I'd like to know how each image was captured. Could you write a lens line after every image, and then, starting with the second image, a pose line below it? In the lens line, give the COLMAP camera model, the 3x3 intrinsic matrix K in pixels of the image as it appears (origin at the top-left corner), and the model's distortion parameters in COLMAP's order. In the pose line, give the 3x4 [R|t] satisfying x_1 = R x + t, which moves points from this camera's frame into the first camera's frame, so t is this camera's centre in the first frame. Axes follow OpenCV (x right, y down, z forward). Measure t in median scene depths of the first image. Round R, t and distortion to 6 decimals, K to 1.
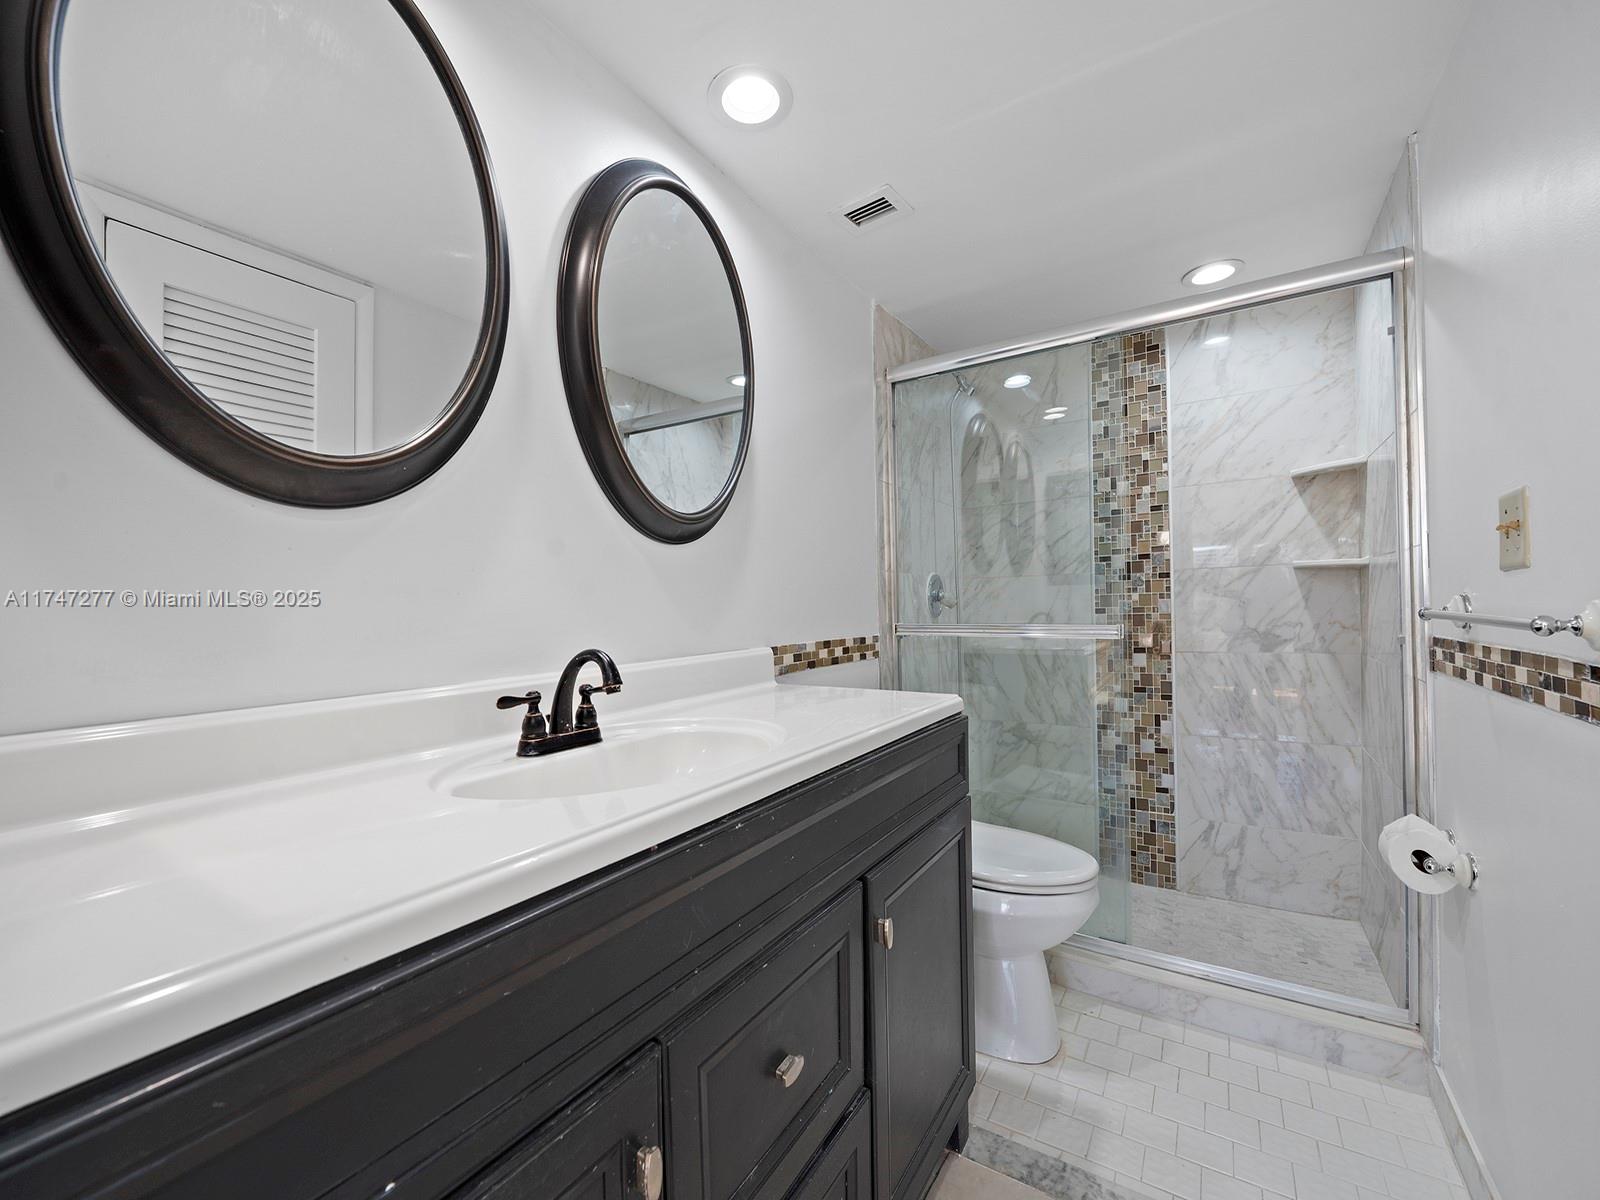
lens RADIAL K [[648.6, 0, 797.9], [0, 648.6, 603.6], [0, 0, 1]] dist [-0.006652, -0.002806]
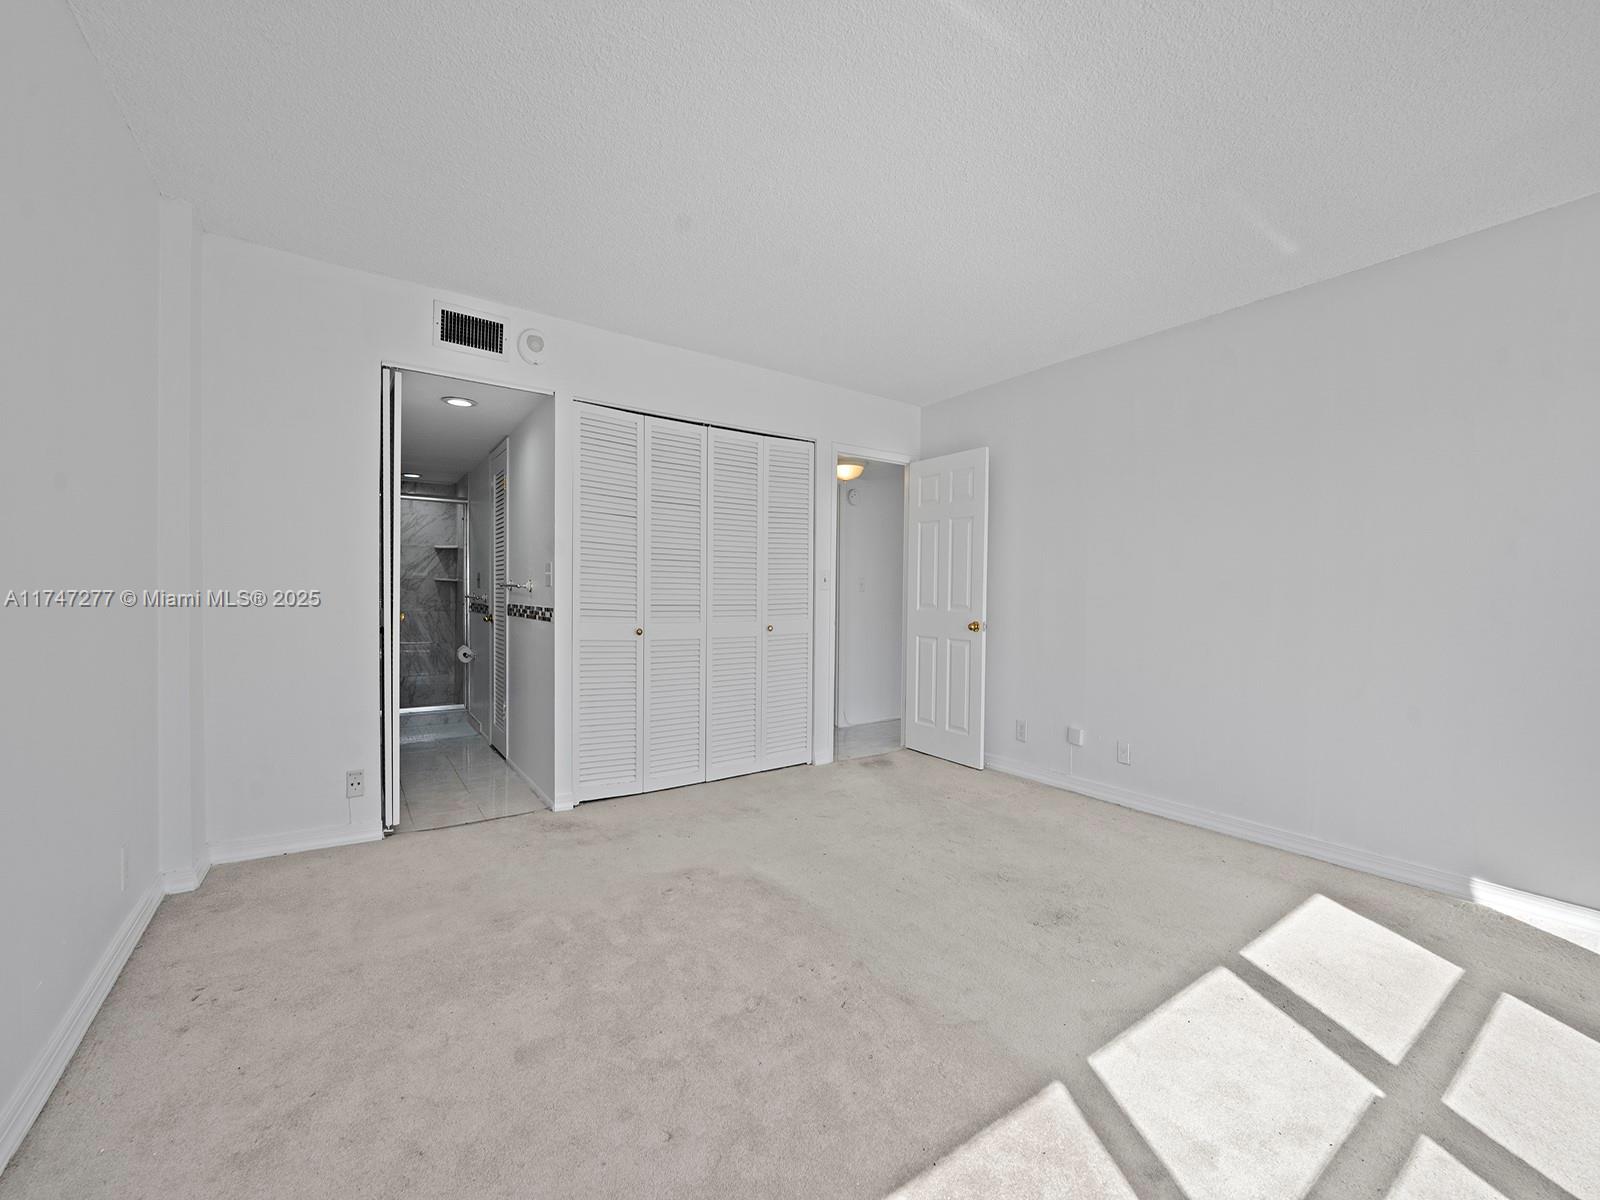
lens RADIAL K [[648.6, 0, 797.9], [0, 648.6, 603.6], [0, 0, 1]] dist [-0.006652, -0.002806]
pose [[0.373030, 0.026226, 0.927449, -1.271899], [-0.004197, 0.999638, -0.026580, 0.113430], [-0.927810, 0.006023, 0.373005, -1.539241]]
